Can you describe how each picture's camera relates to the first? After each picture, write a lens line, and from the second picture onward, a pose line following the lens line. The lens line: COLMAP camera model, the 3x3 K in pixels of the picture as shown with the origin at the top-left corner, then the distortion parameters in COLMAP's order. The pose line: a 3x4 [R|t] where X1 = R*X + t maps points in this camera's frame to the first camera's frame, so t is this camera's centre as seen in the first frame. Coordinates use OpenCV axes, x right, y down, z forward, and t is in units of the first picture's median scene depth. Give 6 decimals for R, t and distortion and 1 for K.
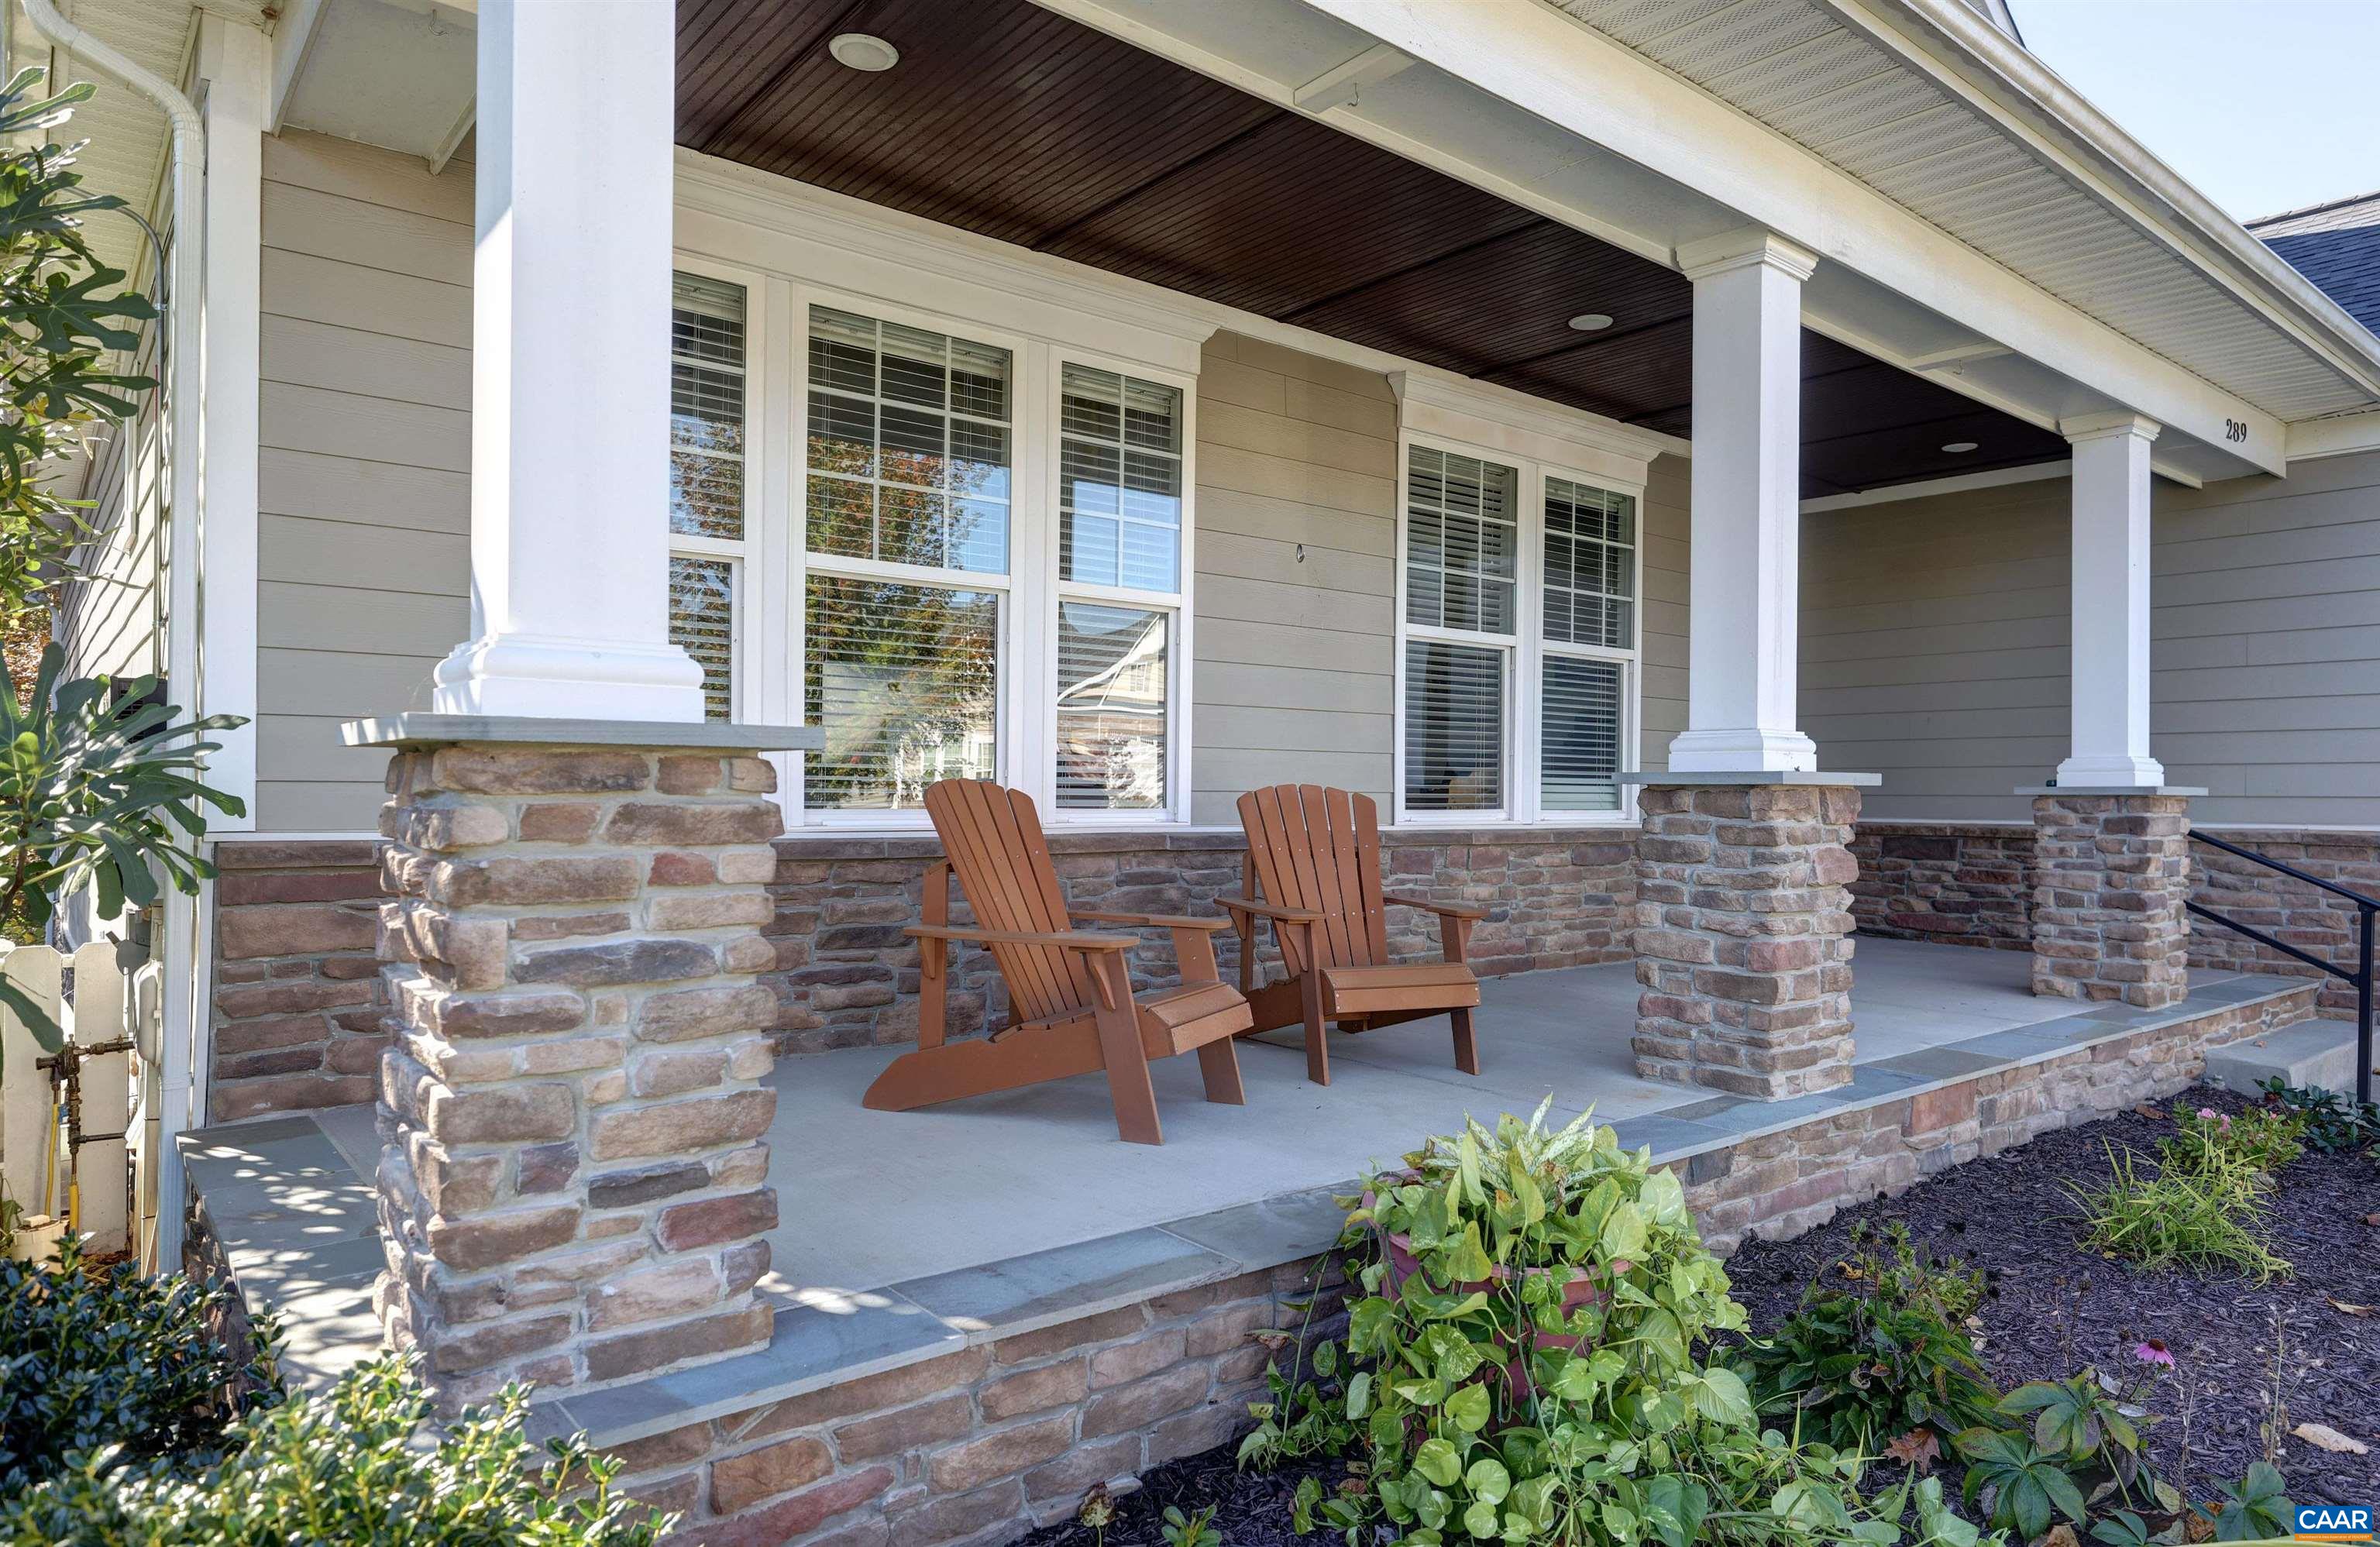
lens RADIAL K [[1449.2, 0, 1256.0], [0, 1449.2, 785.7], [0, 0, 1]] dist [0.002013, 0.000486]
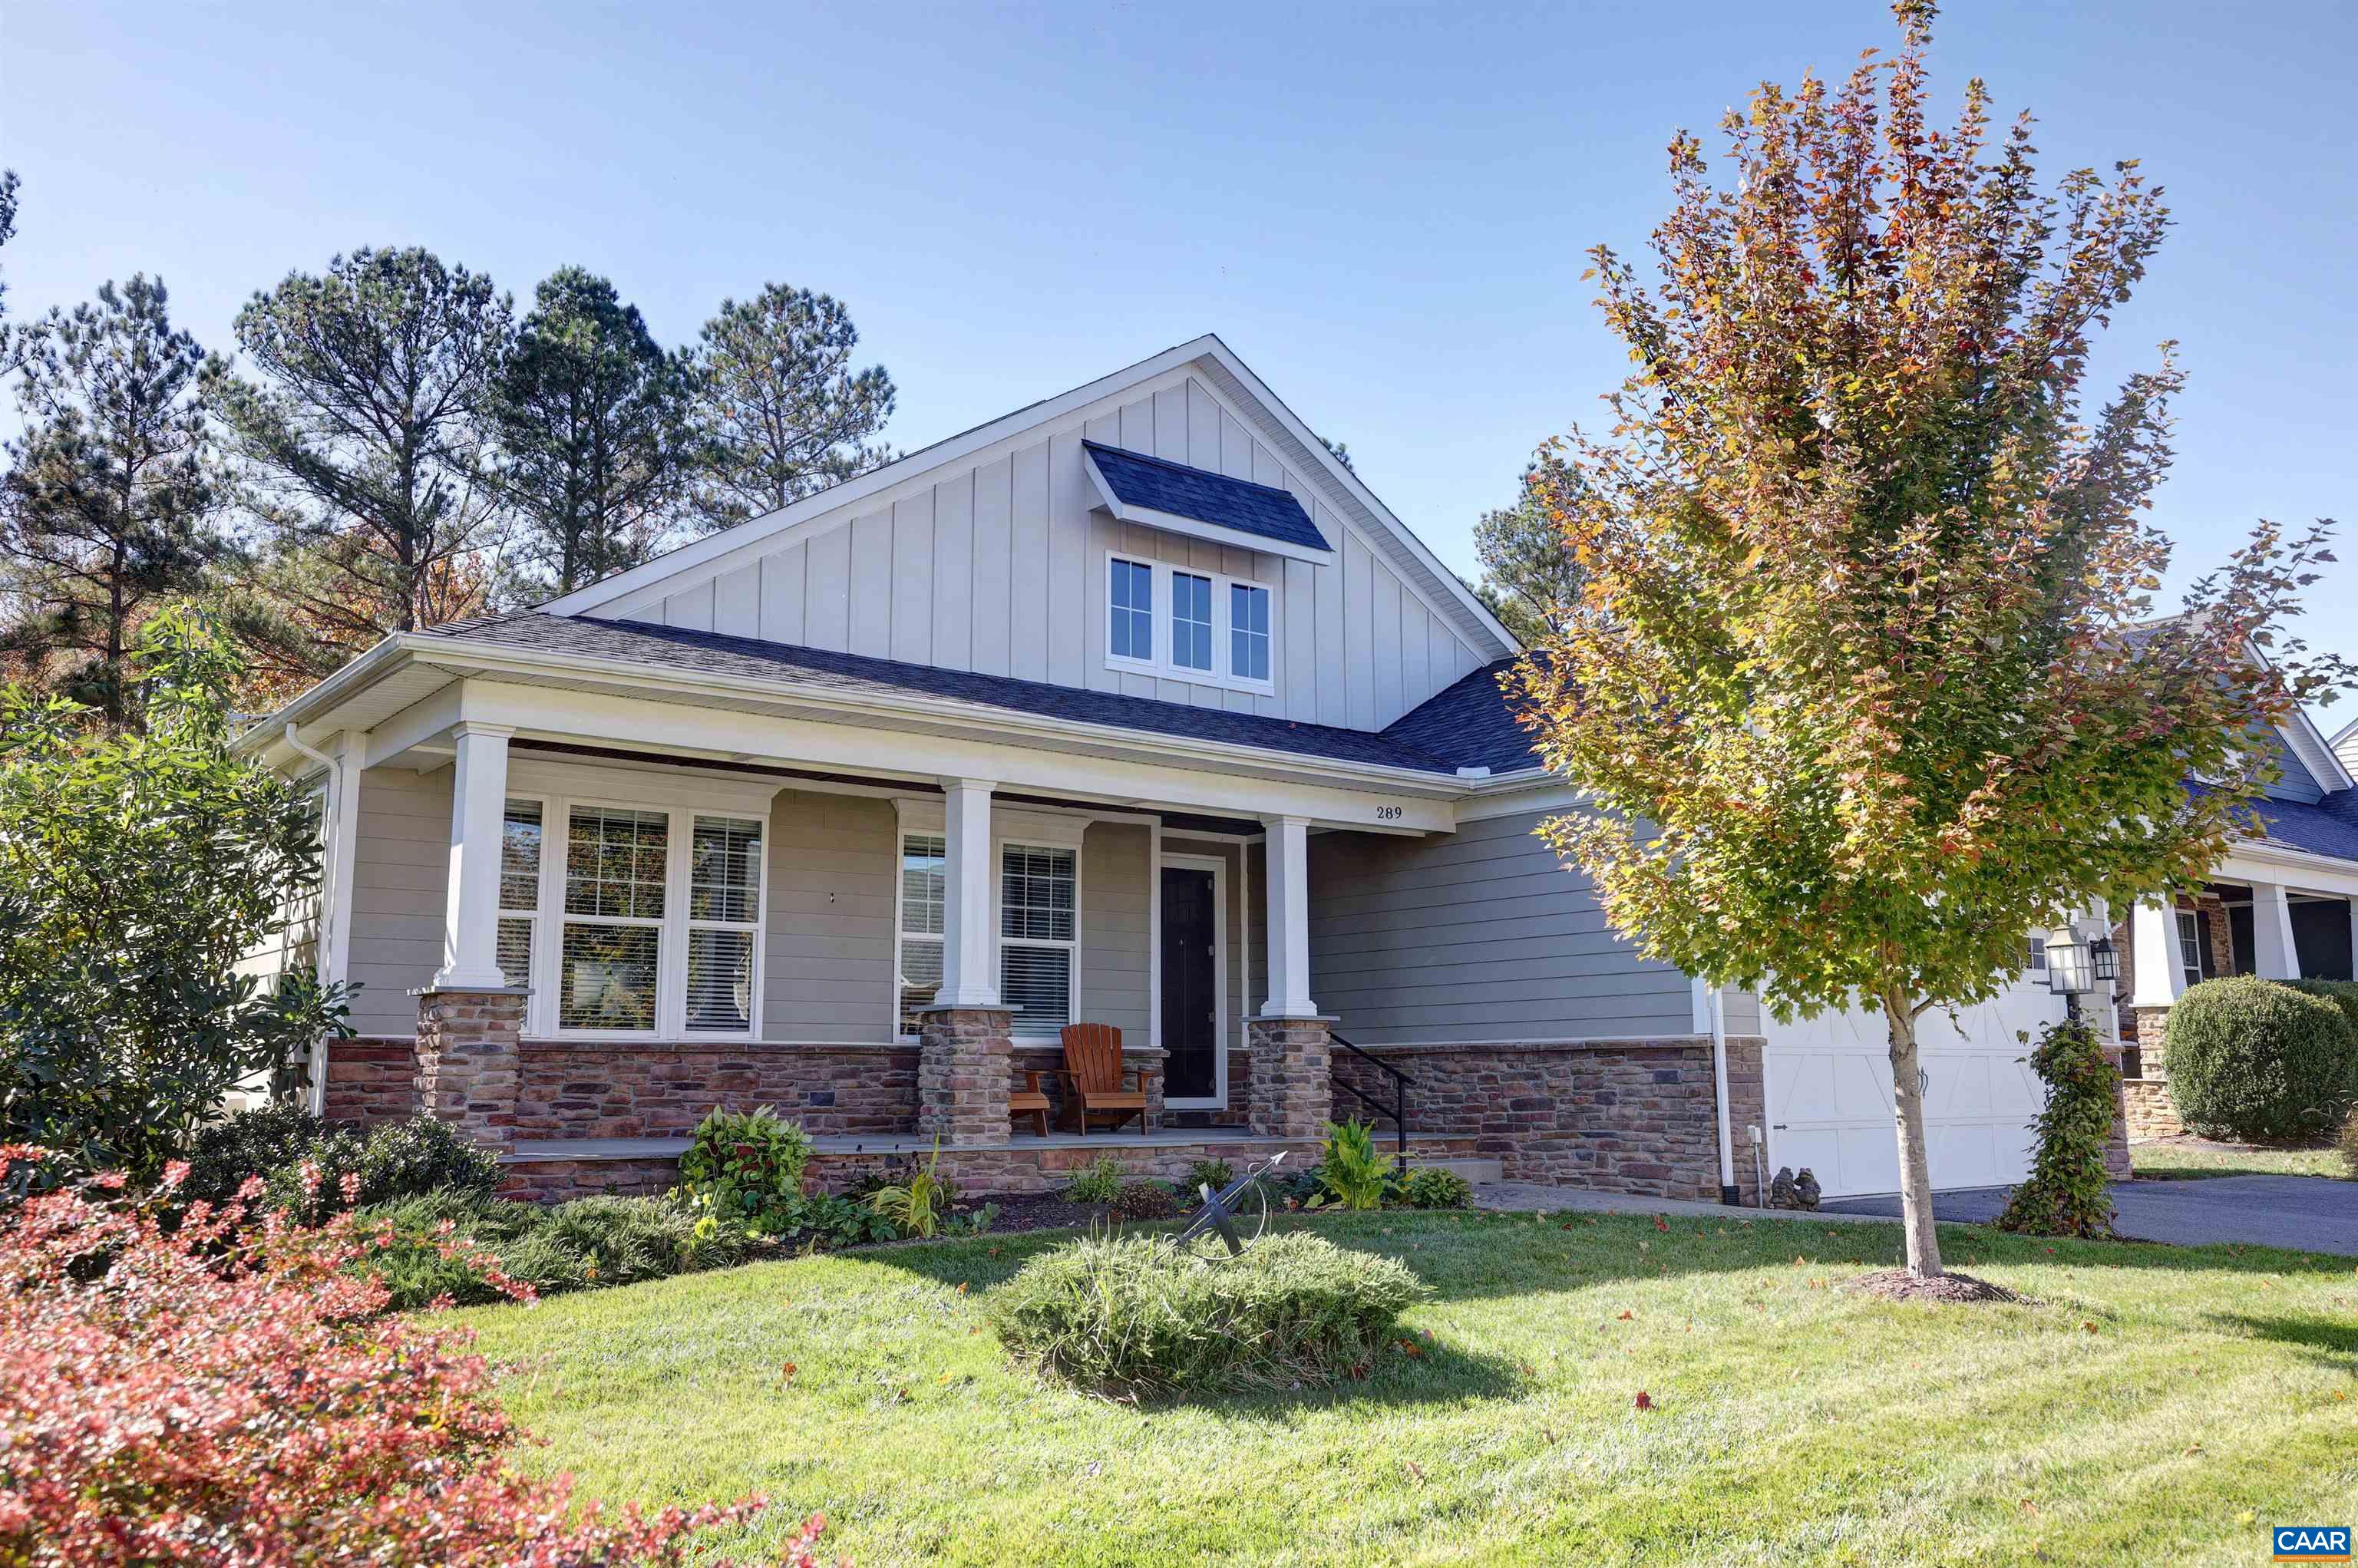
lens RADIAL K [[1818.6, 0, 1179.0], [0, 1818.6, 784.0], [0, 0, 1]] dist [-0.004727, -0.002312]
pose [[0.998930, -0.017852, -0.042668, 0.749472], [0.010990, 0.987702, -0.155965, 0.089348], [0.044927, 0.155329, 0.986841, -1.734602]]
